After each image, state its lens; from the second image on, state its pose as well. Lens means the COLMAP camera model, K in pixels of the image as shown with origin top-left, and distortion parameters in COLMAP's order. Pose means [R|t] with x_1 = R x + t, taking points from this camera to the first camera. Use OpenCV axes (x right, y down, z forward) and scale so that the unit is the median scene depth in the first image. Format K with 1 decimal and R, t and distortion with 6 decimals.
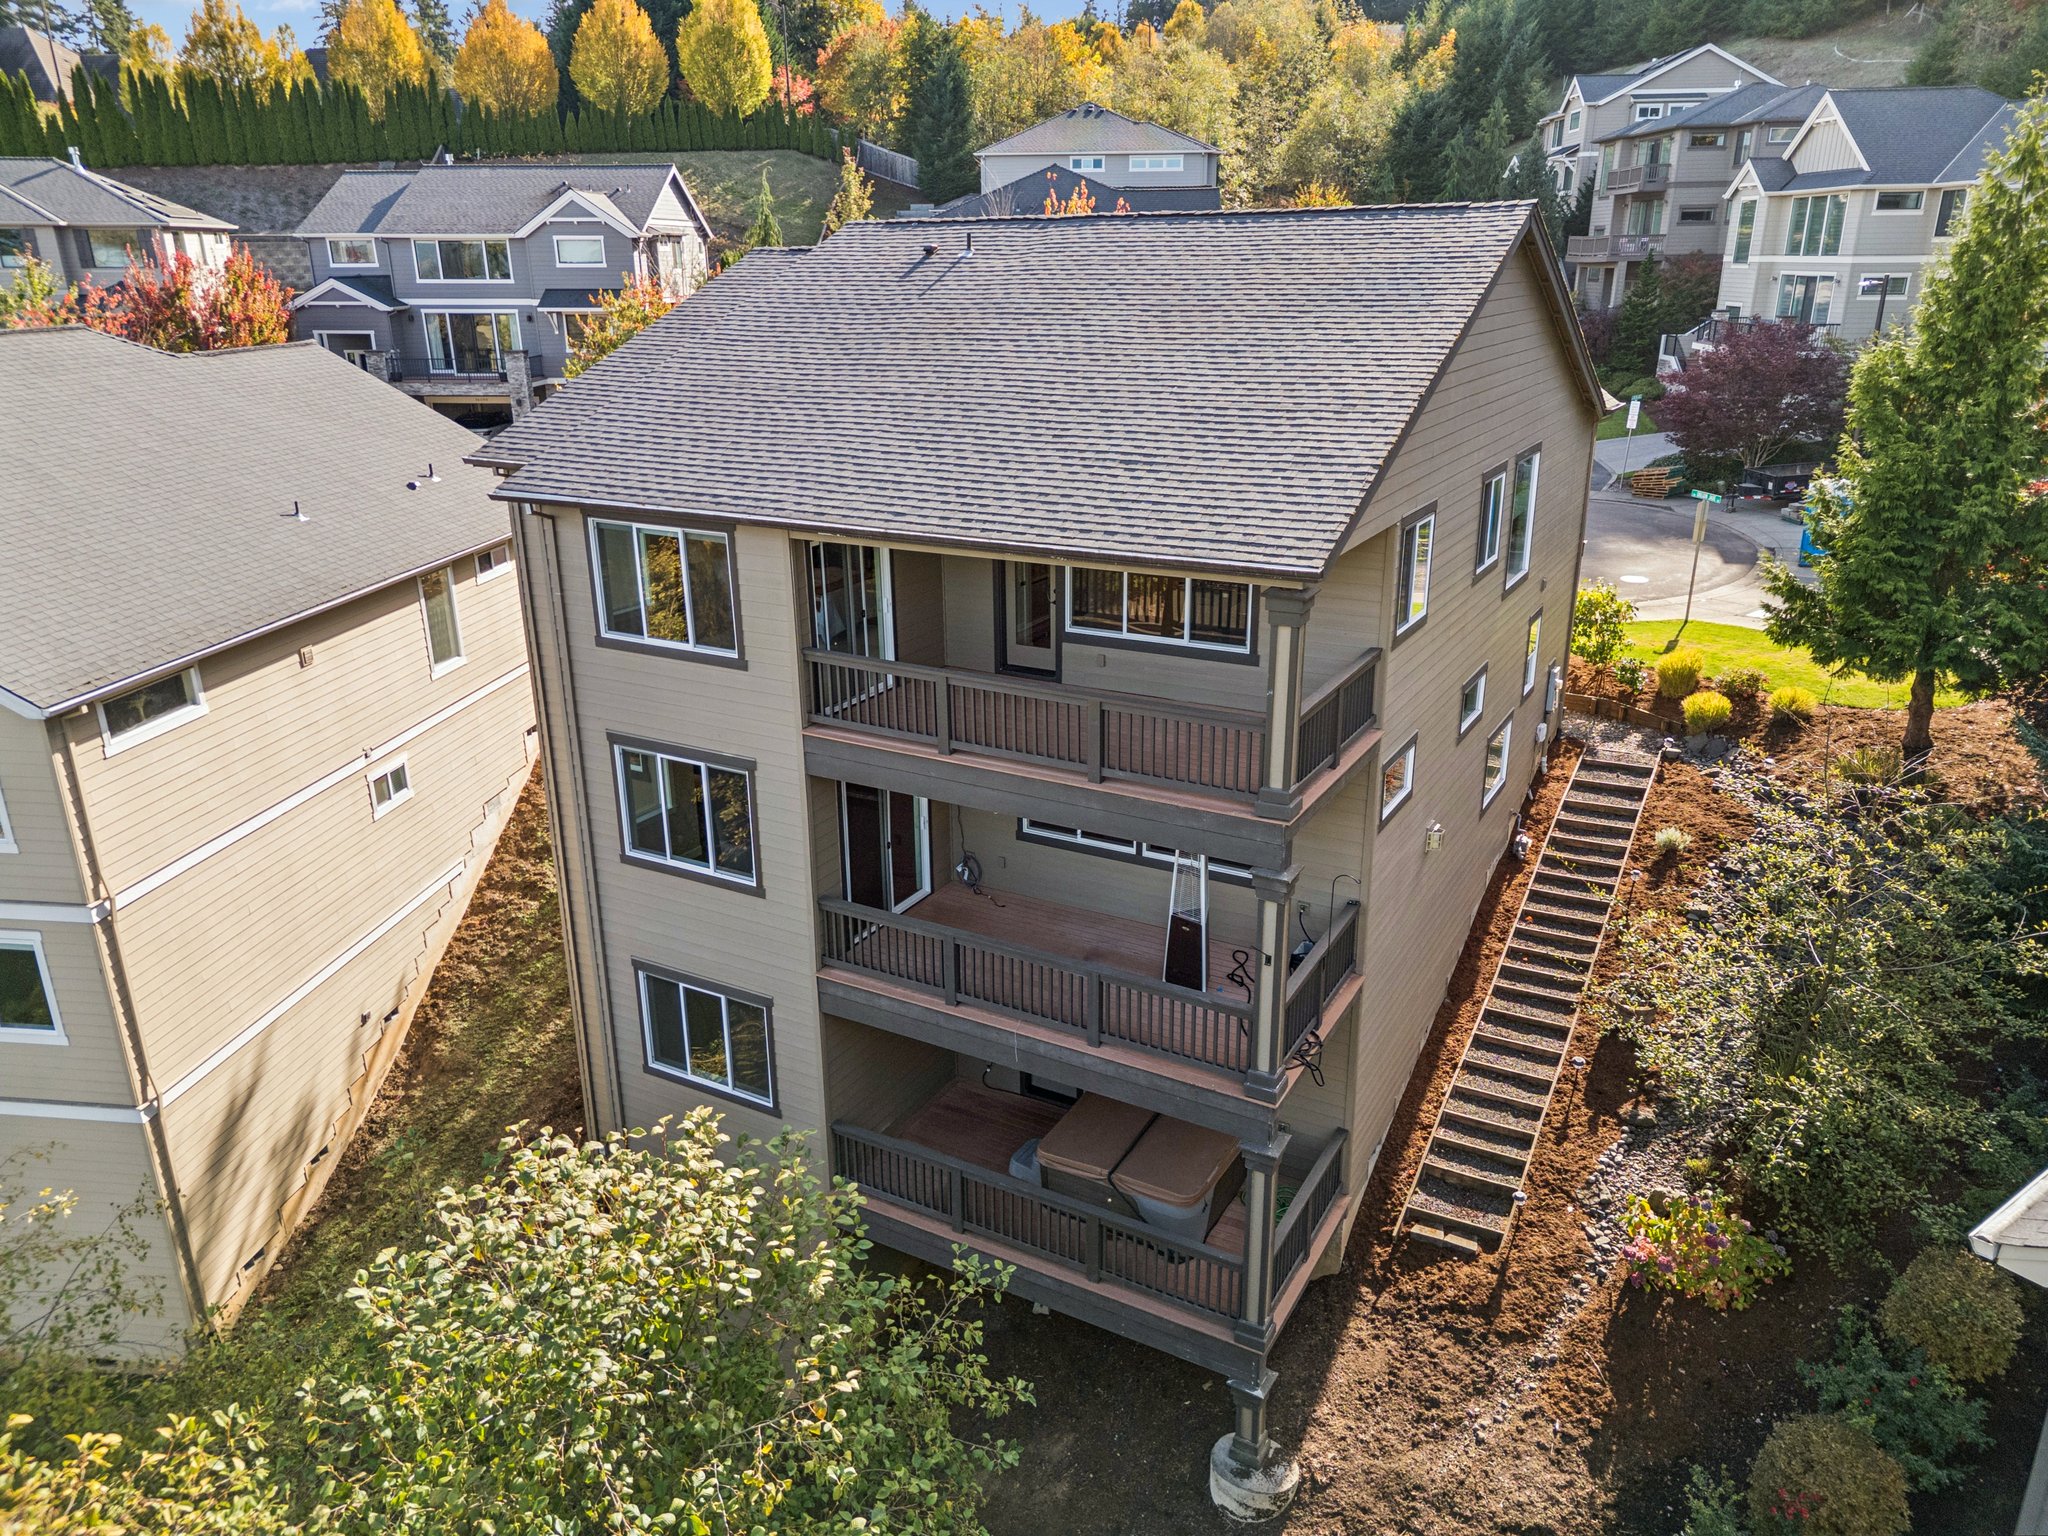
lens RADIAL K [[1446.2, 0, 1035.9], [0, 1446.2, 765.5], [0, 0, 1]] dist [0.074183, -0.069373]
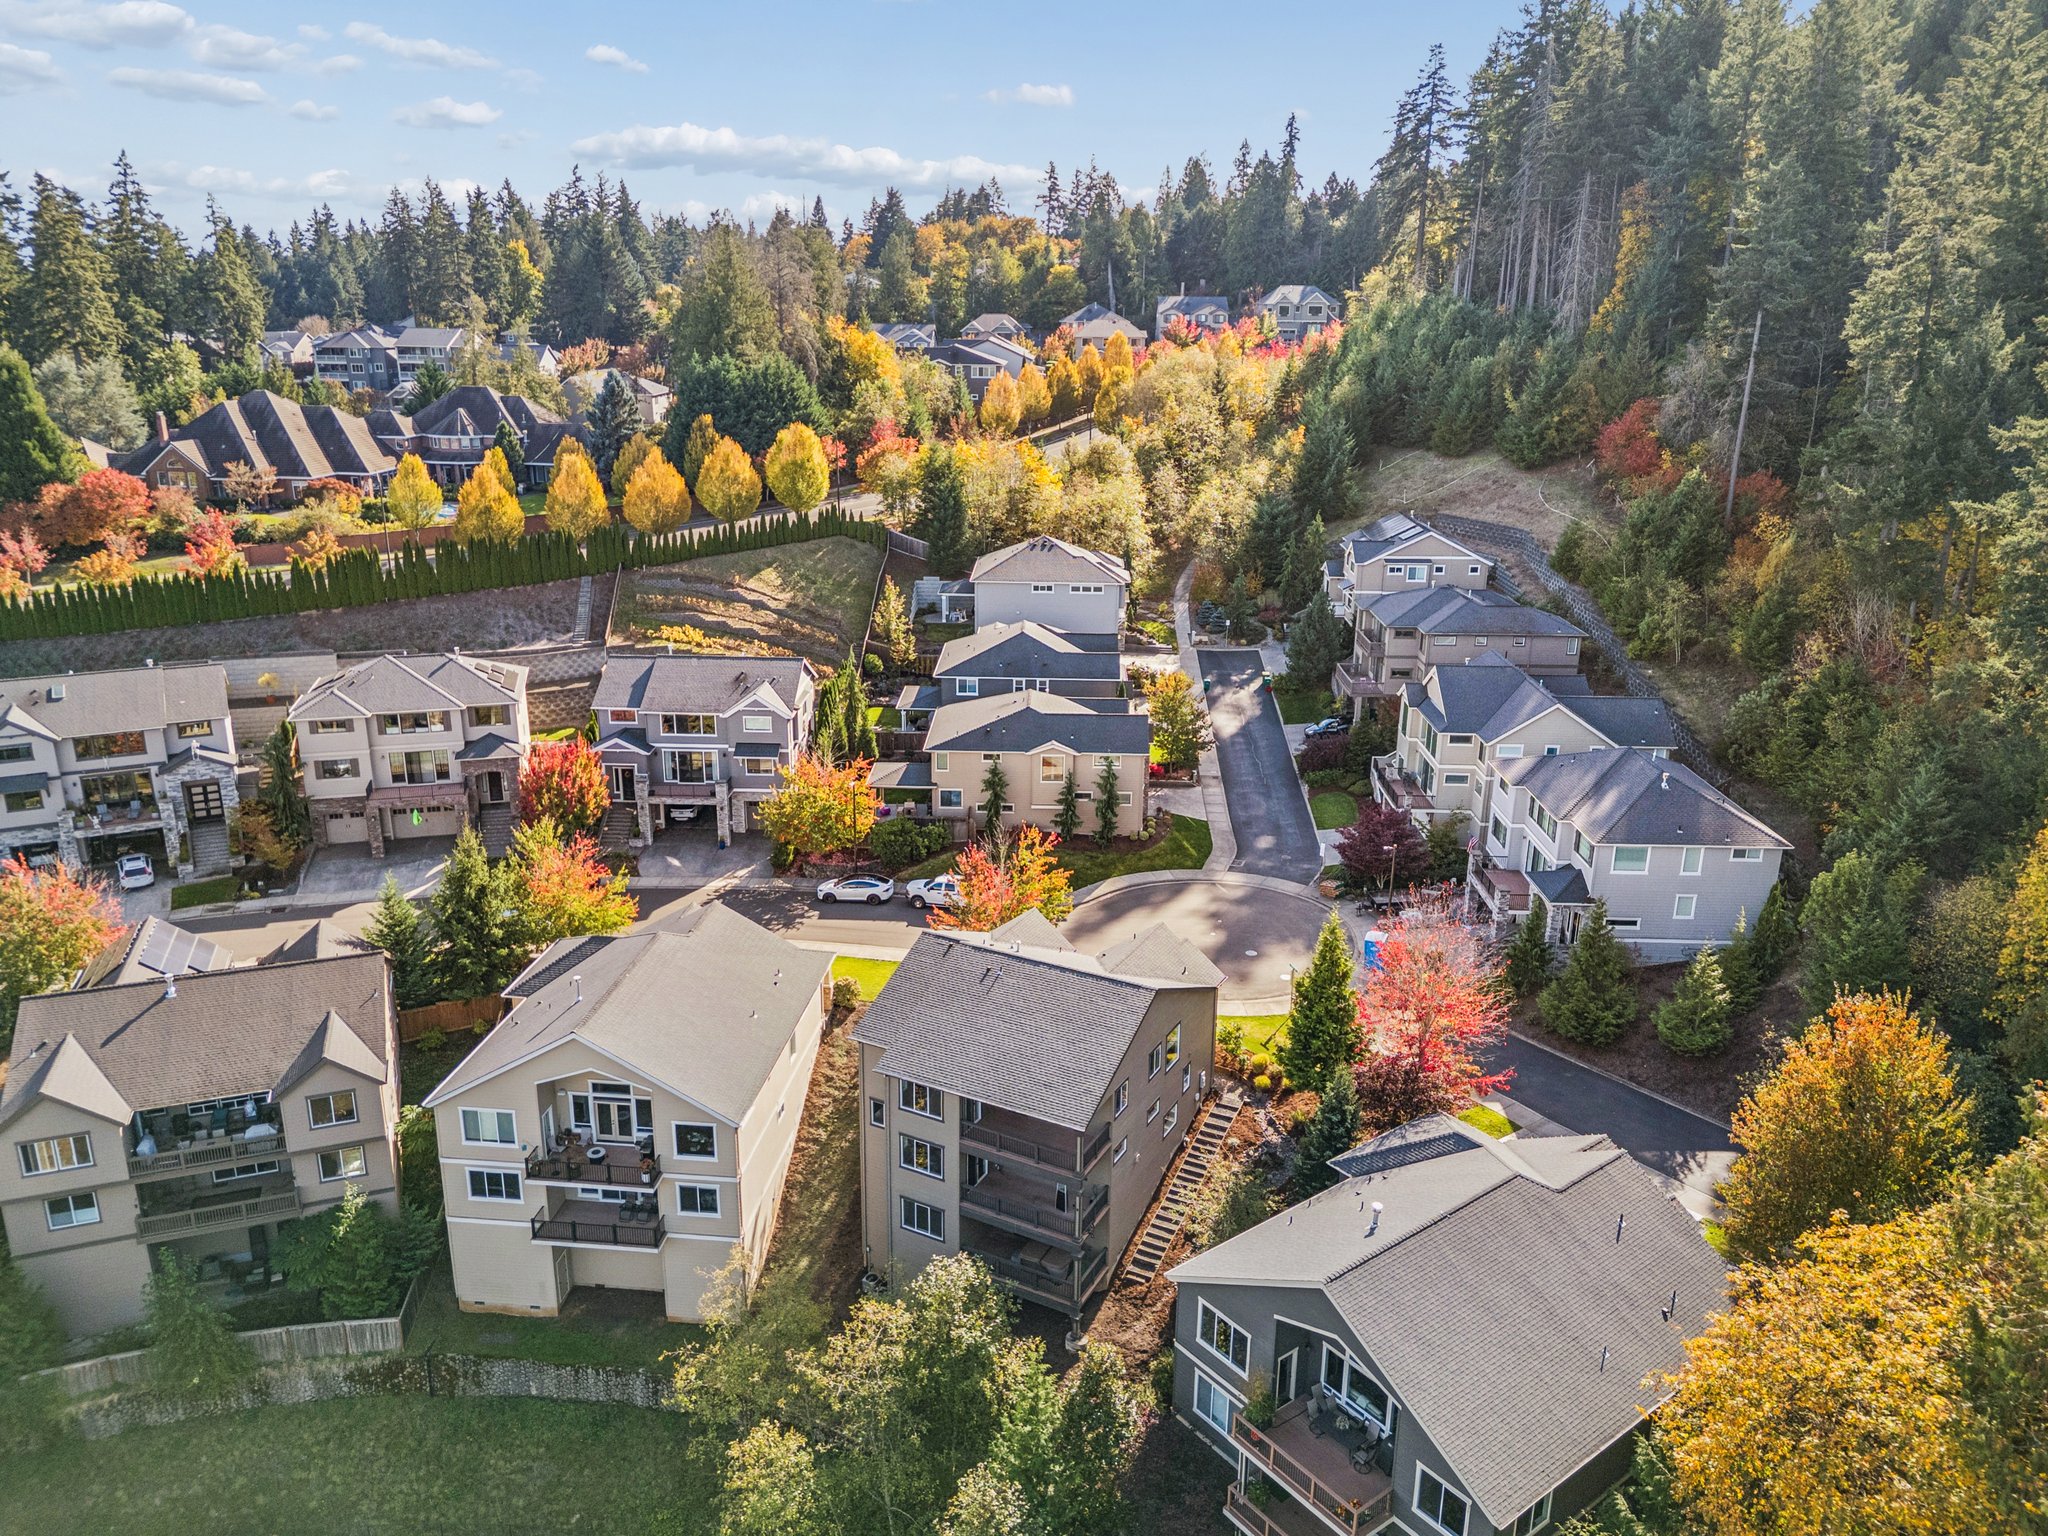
lens RADIAL K [[1557.7, 0, 1024.8], [0, 1557.7, 730.8], [0, 0, 1]] dist [0.116951, -0.191682]
pose [[0.999750, 0.007352, 0.021137, -0.058203], [-0.006597, 0.999345, -0.035572, -0.654817], [-0.021385, 0.035424, 0.999144, -2.160878]]
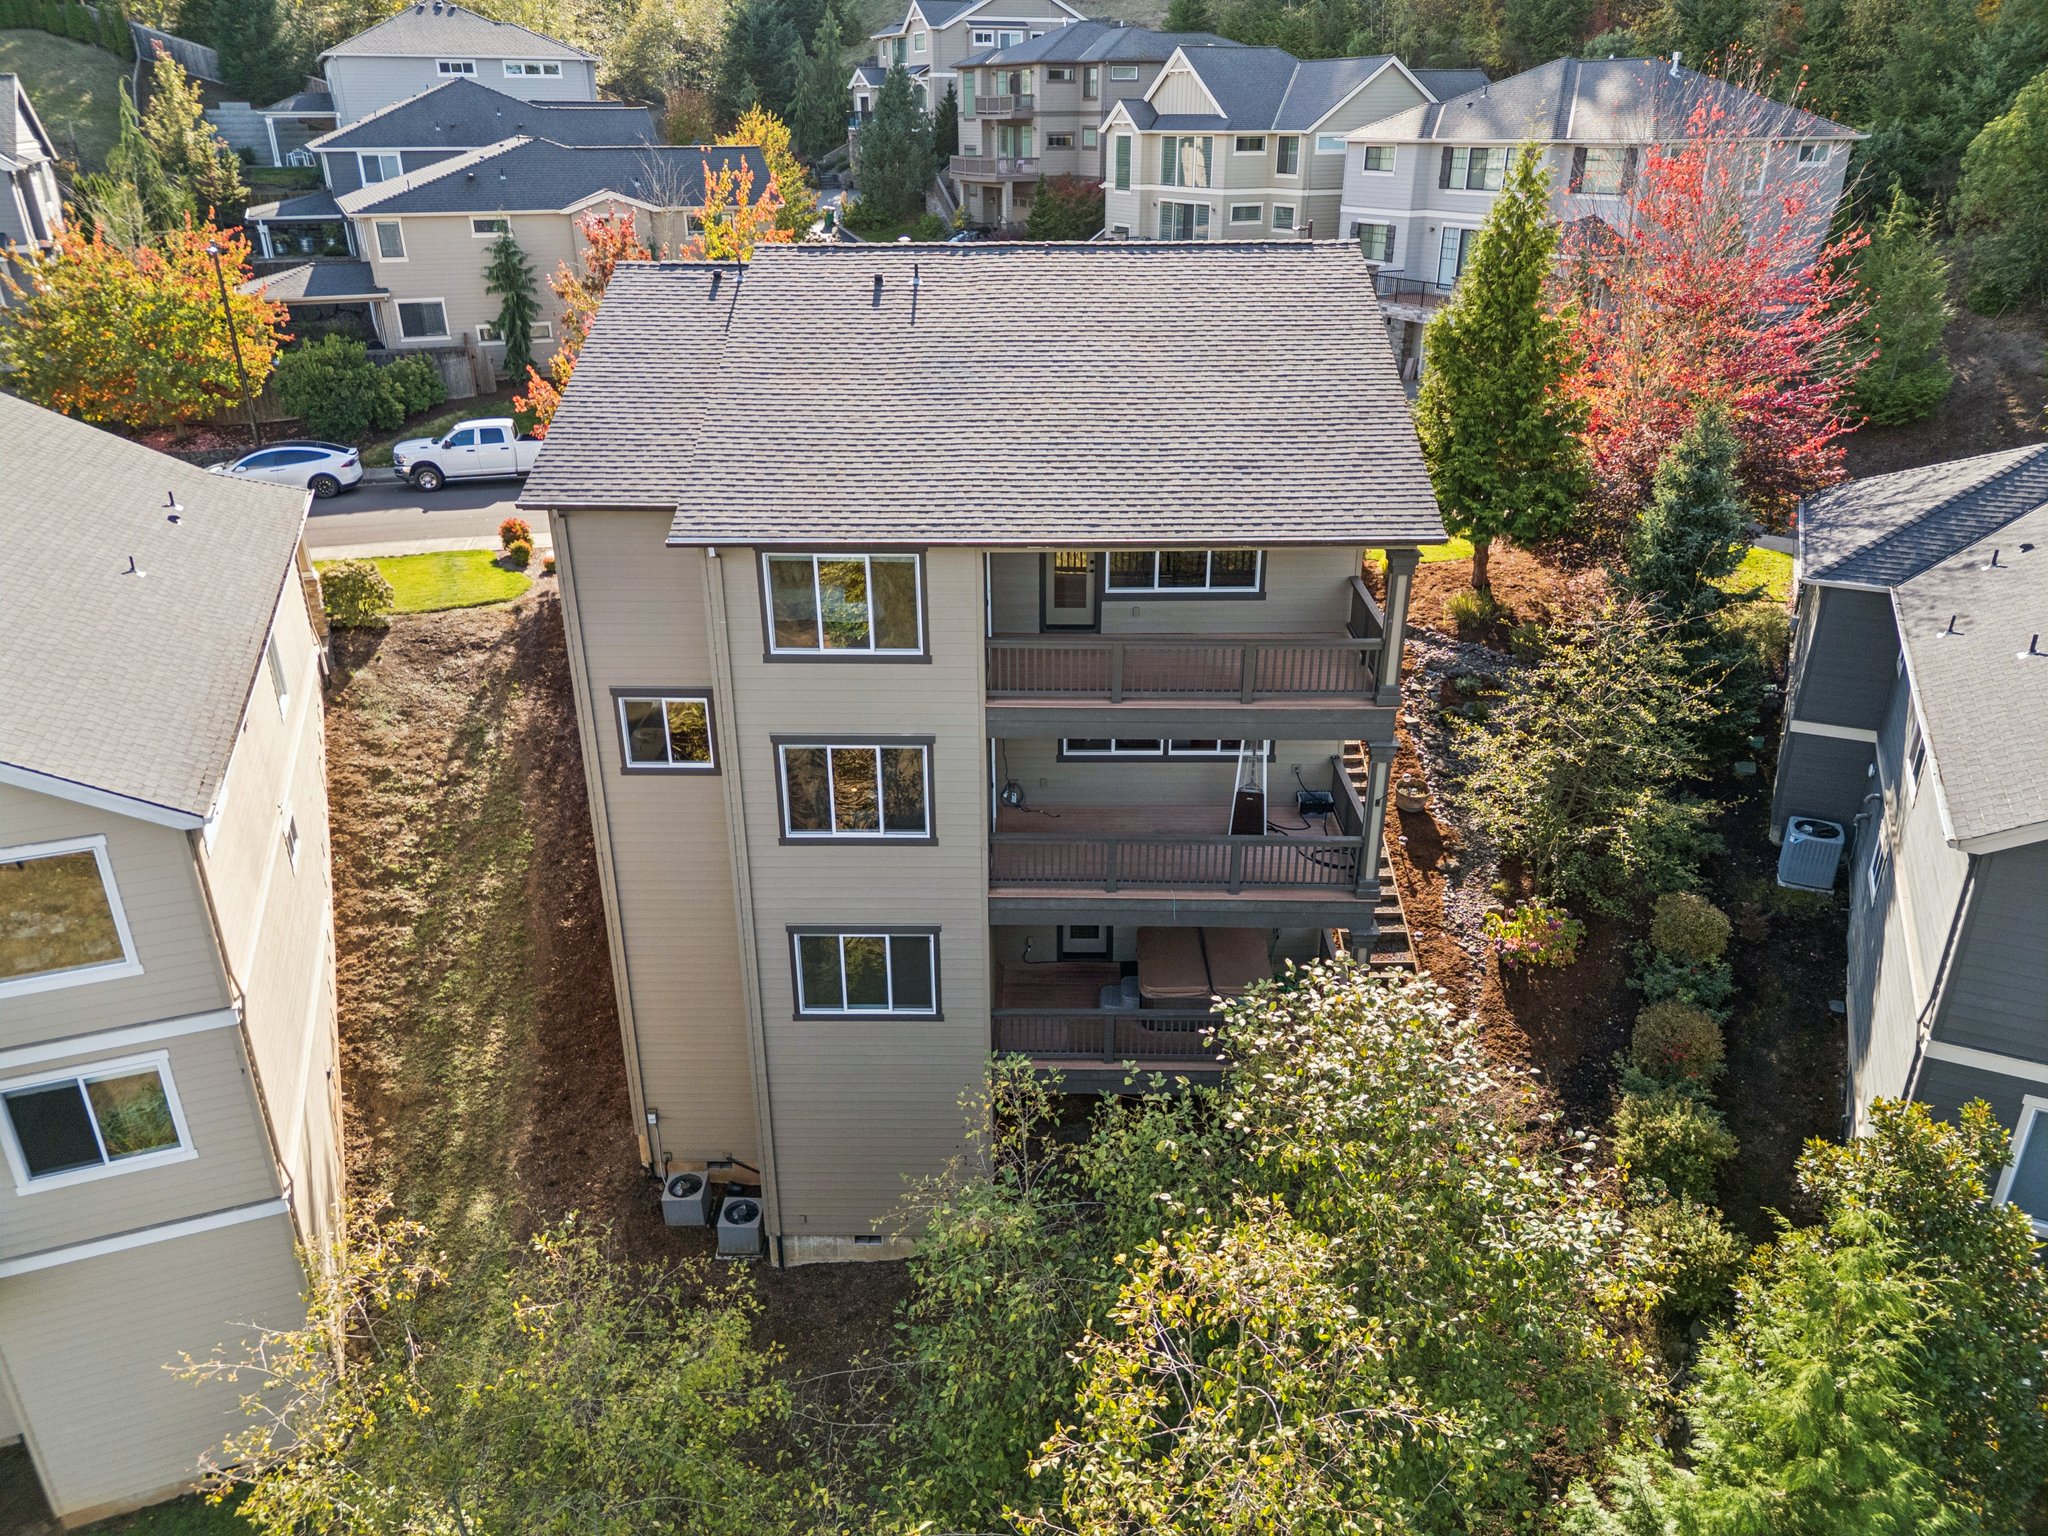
lens RADIAL K [[1442.5, 0, 1024.0], [0, 1442.5, 768.0], [0, 0, 1]] dist [0.082504, -0.067593]
pose [[0.877846, -0.191856, 0.438837, -0.476029], [0.155989, 0.980832, 0.116774, -0.076387], [-0.452829, -0.034056, 0.890947, -0.082407]]
